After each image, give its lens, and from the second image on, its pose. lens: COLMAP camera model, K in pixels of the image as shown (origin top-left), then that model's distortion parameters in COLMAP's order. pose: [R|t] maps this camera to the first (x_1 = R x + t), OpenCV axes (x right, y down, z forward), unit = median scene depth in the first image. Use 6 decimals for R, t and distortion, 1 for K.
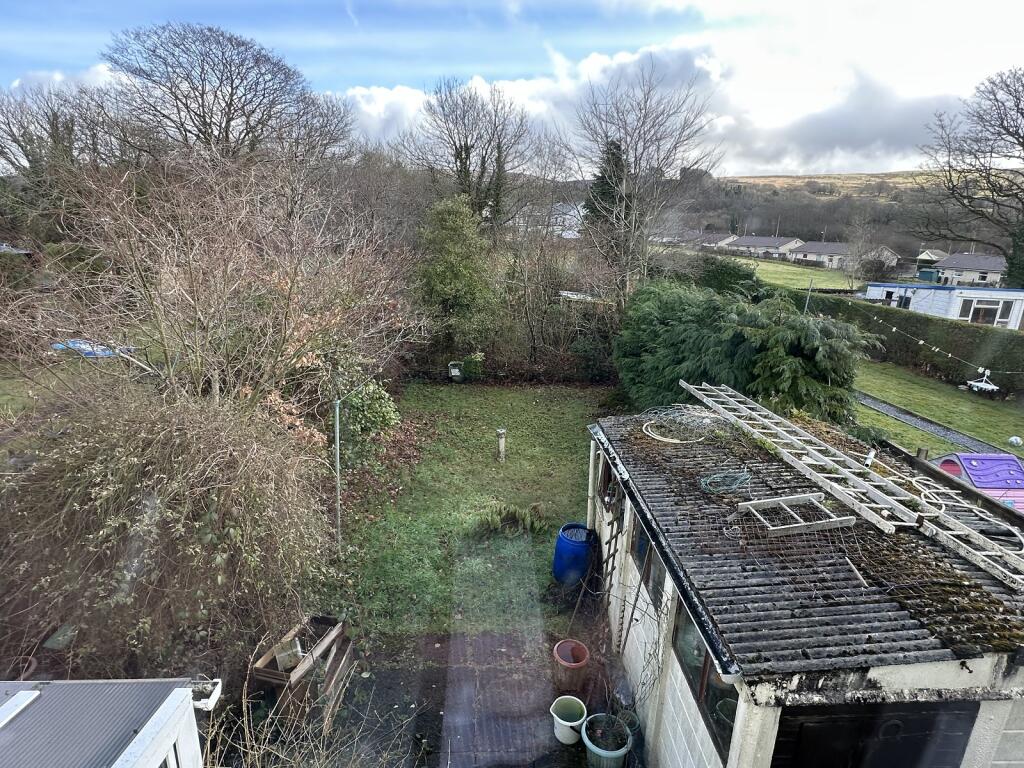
lens RADIAL K [[548.4, 0, 514.9], [0, 548.4, 382.1], [0, 0, 1]] dist [-0.003279, 0.000341]
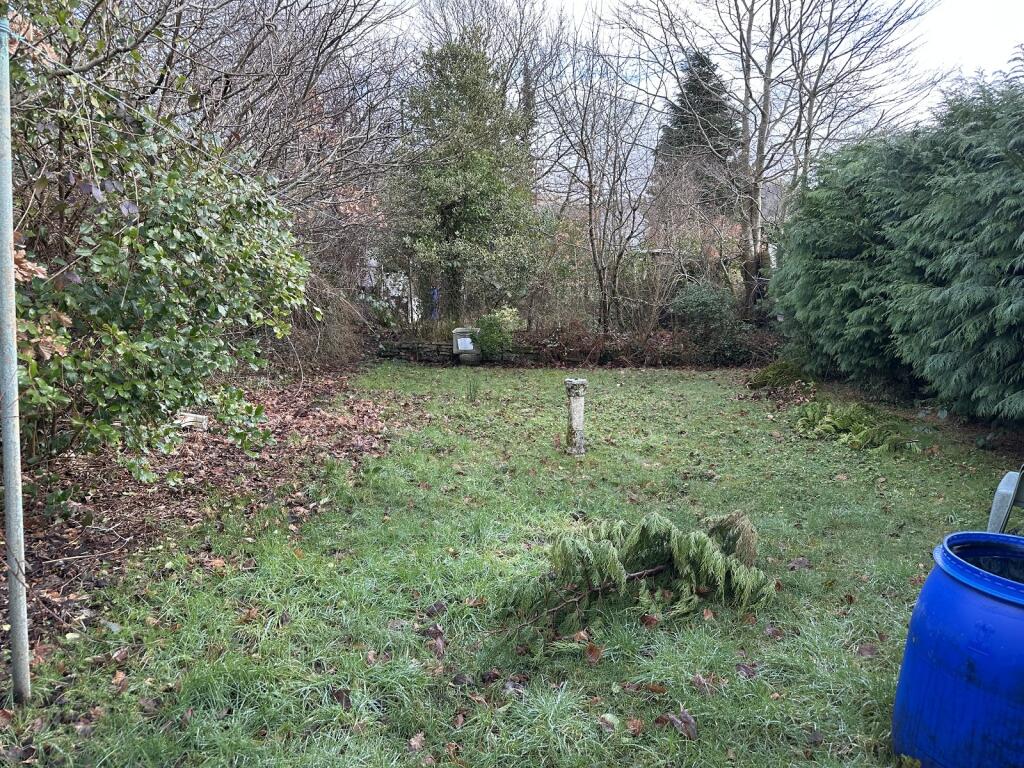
lens RADIAL K [[723.0, 0, 508.8], [0, 723.0, 385.0], [0, 0, 1]] dist [0.028146, -0.025369]
pose [[0.998881, -0.016197, -0.044433, -0.058960], [0.011507, 0.994526, -0.103853, 0.168281], [0.045871, 0.103225, 0.993600, 0.507051]]
